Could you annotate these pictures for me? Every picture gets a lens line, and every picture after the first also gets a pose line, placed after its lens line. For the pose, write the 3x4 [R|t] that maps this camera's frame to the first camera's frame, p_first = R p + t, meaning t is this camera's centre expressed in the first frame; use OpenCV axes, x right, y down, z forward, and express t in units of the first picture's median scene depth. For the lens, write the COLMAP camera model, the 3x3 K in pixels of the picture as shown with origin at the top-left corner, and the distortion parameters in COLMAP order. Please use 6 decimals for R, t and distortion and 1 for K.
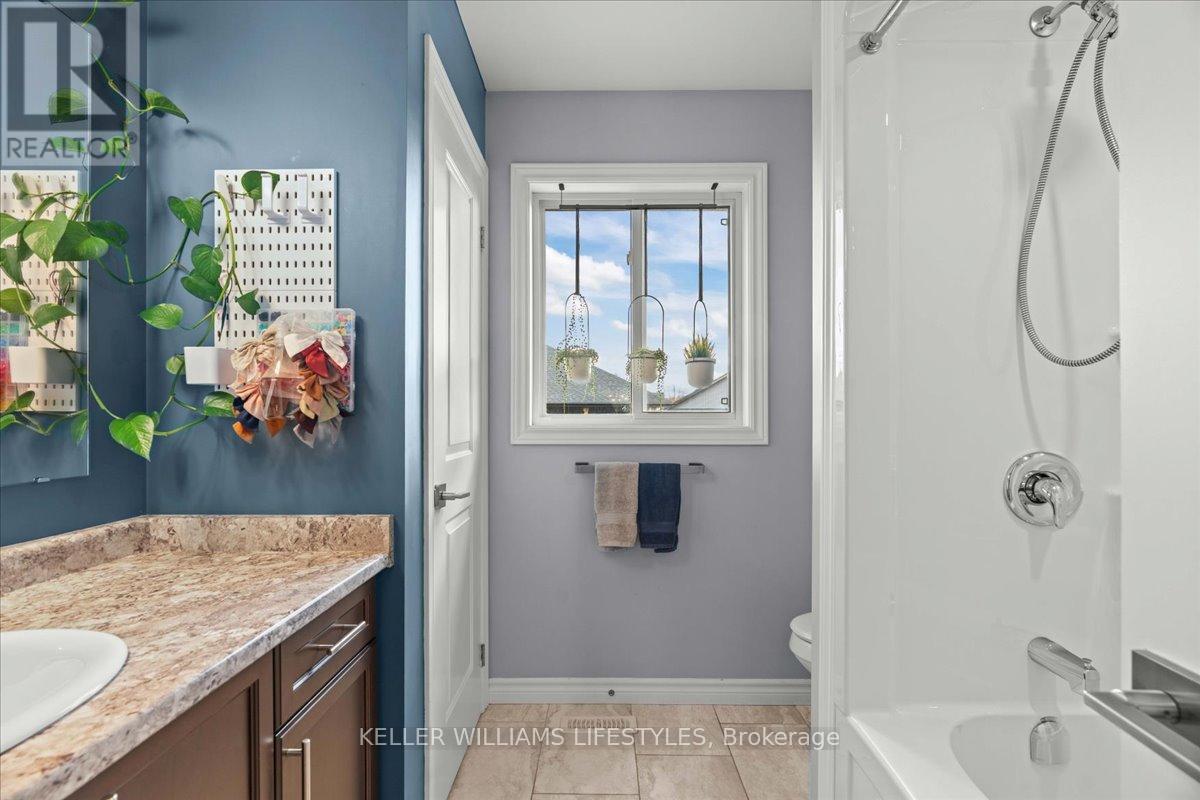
lens RADIAL K [[543.1, 0, 594.9], [0, 543.1, 407.5], [0, 0, 1]] dist [-0.014740, 0.006436]
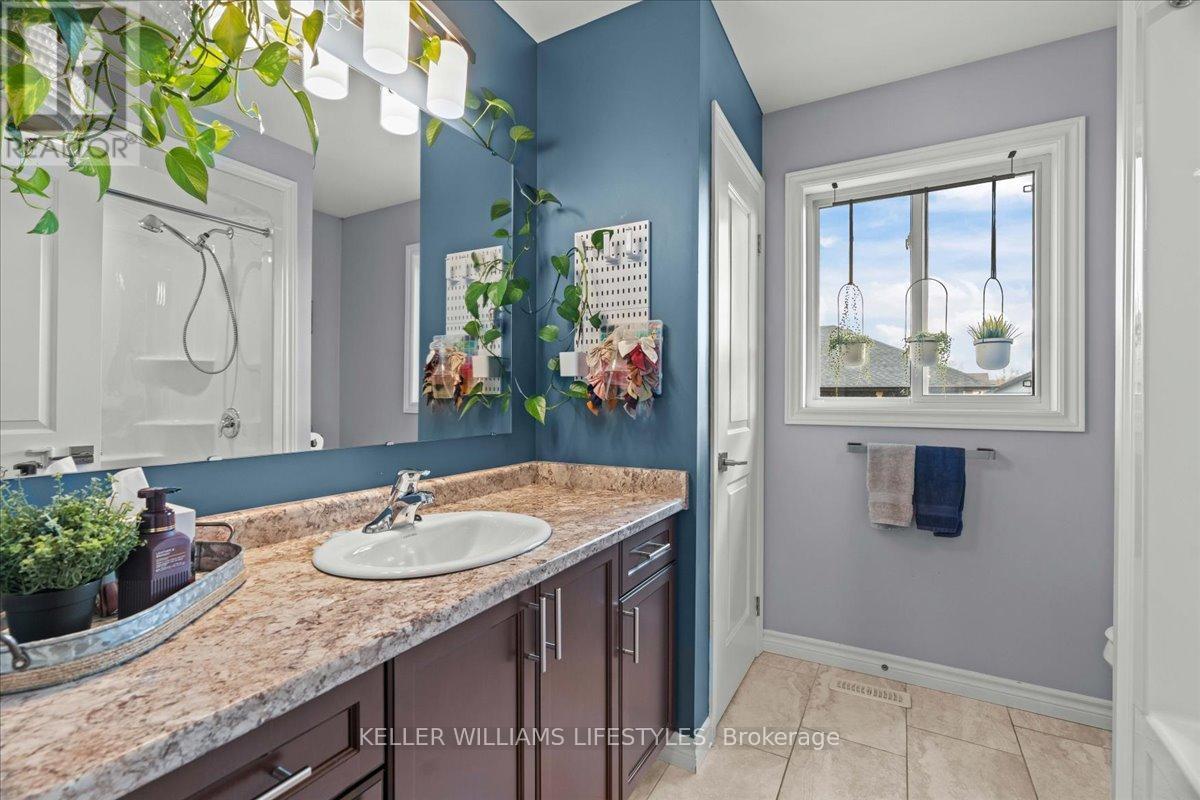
lens RADIAL K [[543.1, 0, 594.9], [0, 543.1, 407.5], [0, 0, 1]] dist [-0.014740, 0.006436]
pose [[0.874127, 0.010895, -0.485575, 0.078538], [0.003098, 0.999603, 0.028005, 0.001902], [0.485688, -0.025984, 0.873746, -0.292297]]
